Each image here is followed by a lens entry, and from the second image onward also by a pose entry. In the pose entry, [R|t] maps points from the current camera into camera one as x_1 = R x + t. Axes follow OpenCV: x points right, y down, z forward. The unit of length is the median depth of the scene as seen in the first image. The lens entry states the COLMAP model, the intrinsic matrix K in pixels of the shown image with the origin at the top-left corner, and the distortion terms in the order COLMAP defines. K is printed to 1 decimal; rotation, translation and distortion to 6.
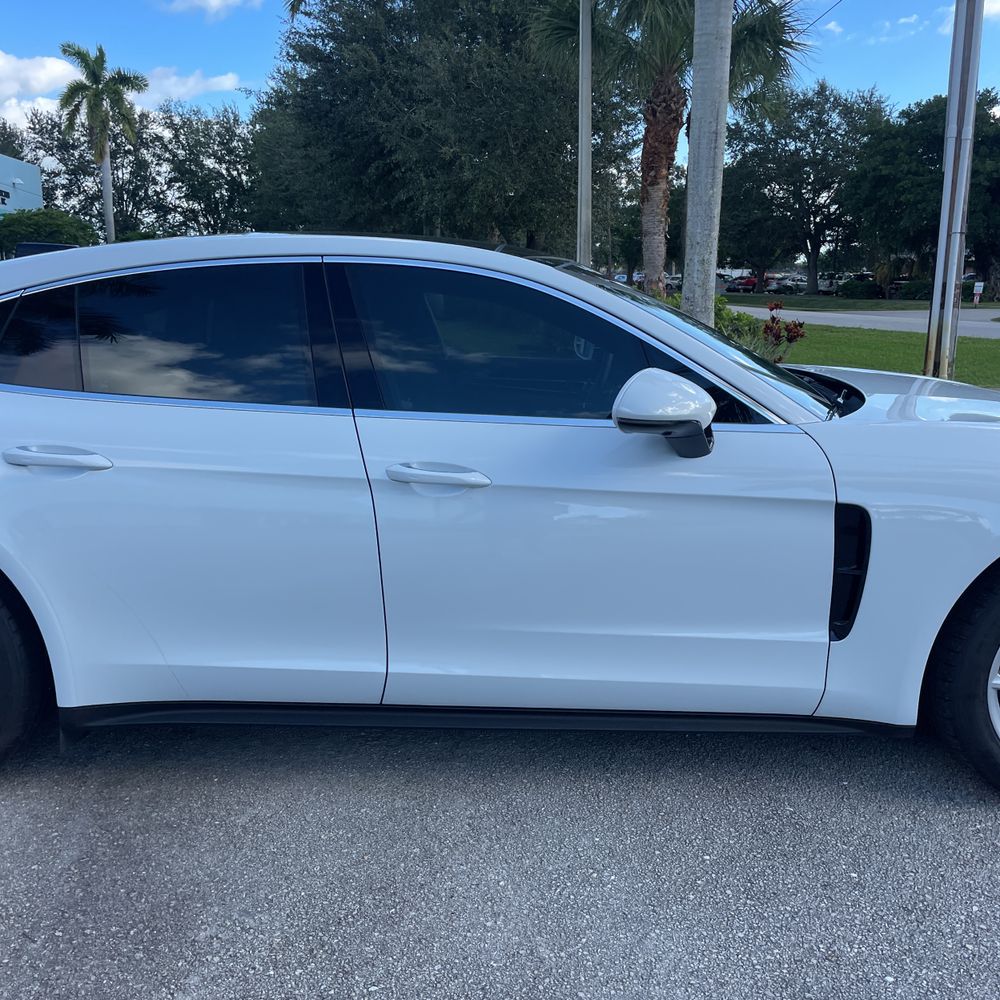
lens RADIAL K [[1059.2, 0, 505.4], [0, 1059.2, 513.4], [0, 0, 1]] dist [0.118022, -0.152159]
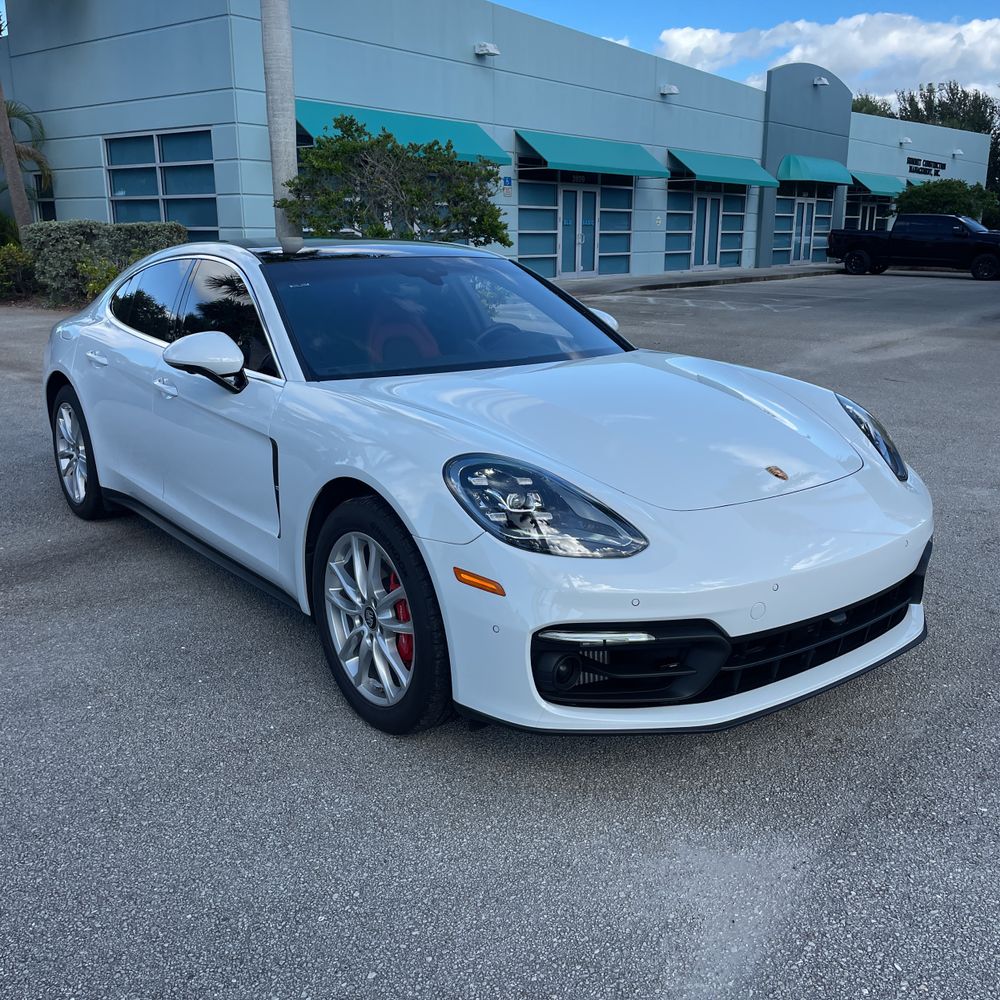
lens RADIAL K [[1059.2, 0, 505.4], [0, 1059.2, 513.4], [0, 0, 1]] dist [0.118022, -0.152159]
pose [[0.614652, 0.196709, -0.763877, 0.118708], [-0.172558, 0.978482, 0.113124, -0.008621], [0.769692, 0.062281, 0.635370, 0.023497]]
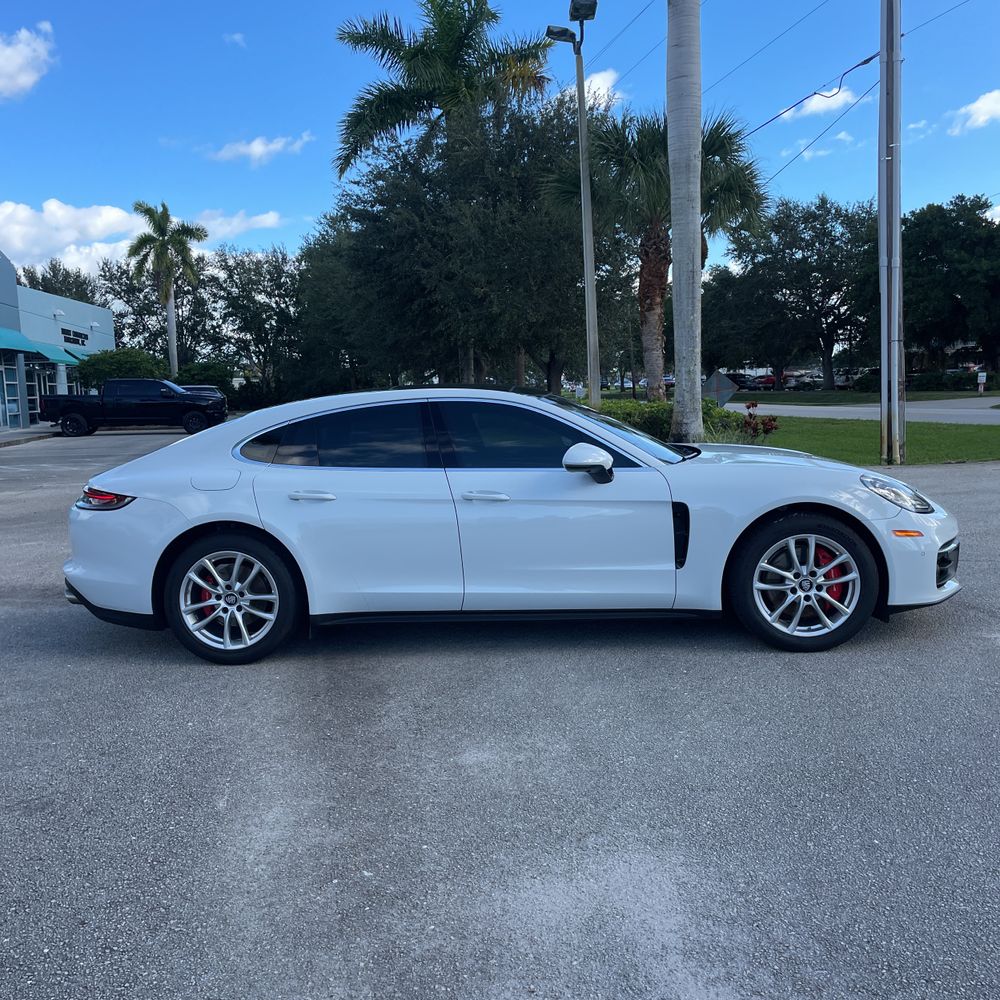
lens RADIAL K [[1106.0, 0, 500.0], [0, 1106.0, 500.0], [0, 0, 1]] dist [0.102578, -0.022534]
pose [[0.998386, -0.041233, -0.039049, 0.004077], [0.036522, 0.992750, -0.114513, 0.017535], [0.043488, 0.112902, 0.992654, -0.093290]]
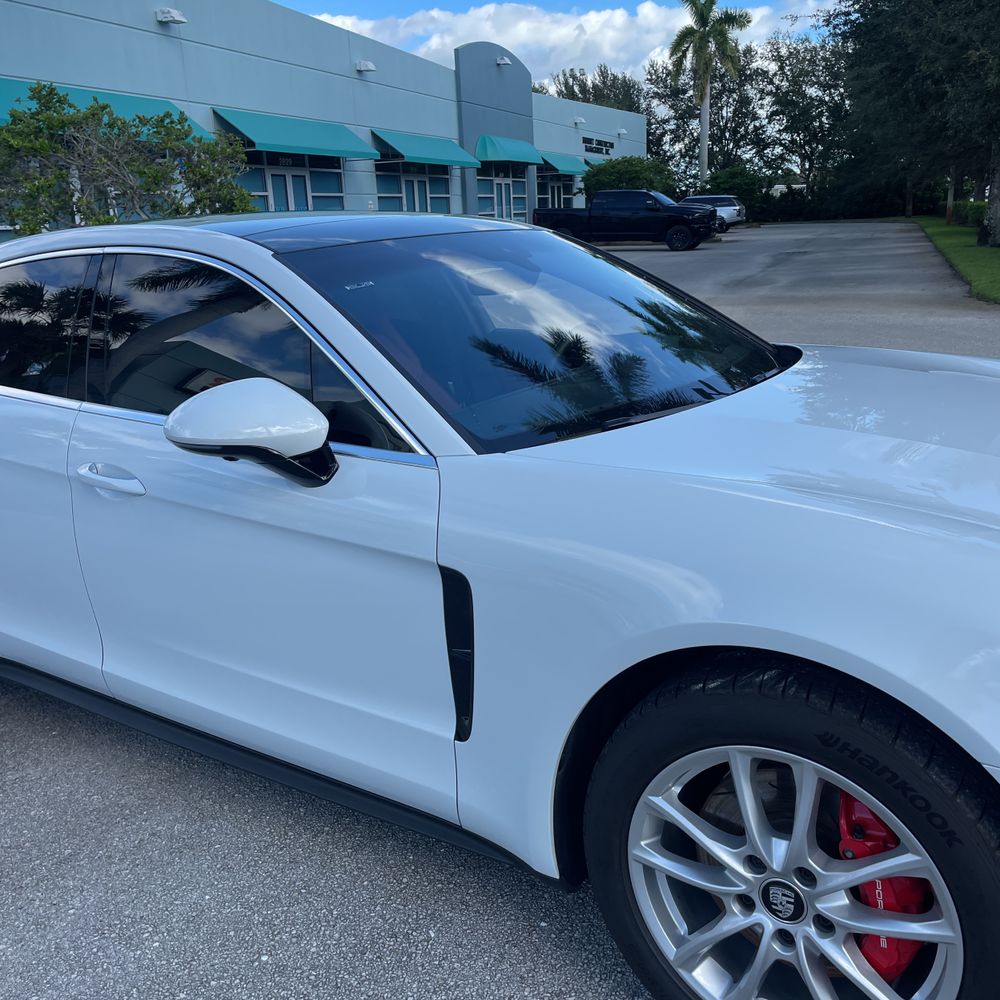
lens RADIAL K [[1040.3, 0, 503.5], [0, 1040.3, 512.8], [0, 0, 1]] dist [0.057741, -0.033403]
pose [[0.833078, 0.110702, -0.541965, 0.055733], [-0.073718, 0.993249, 0.089565, -0.008095], [0.548221, -0.034662, 0.835615, 0.027630]]
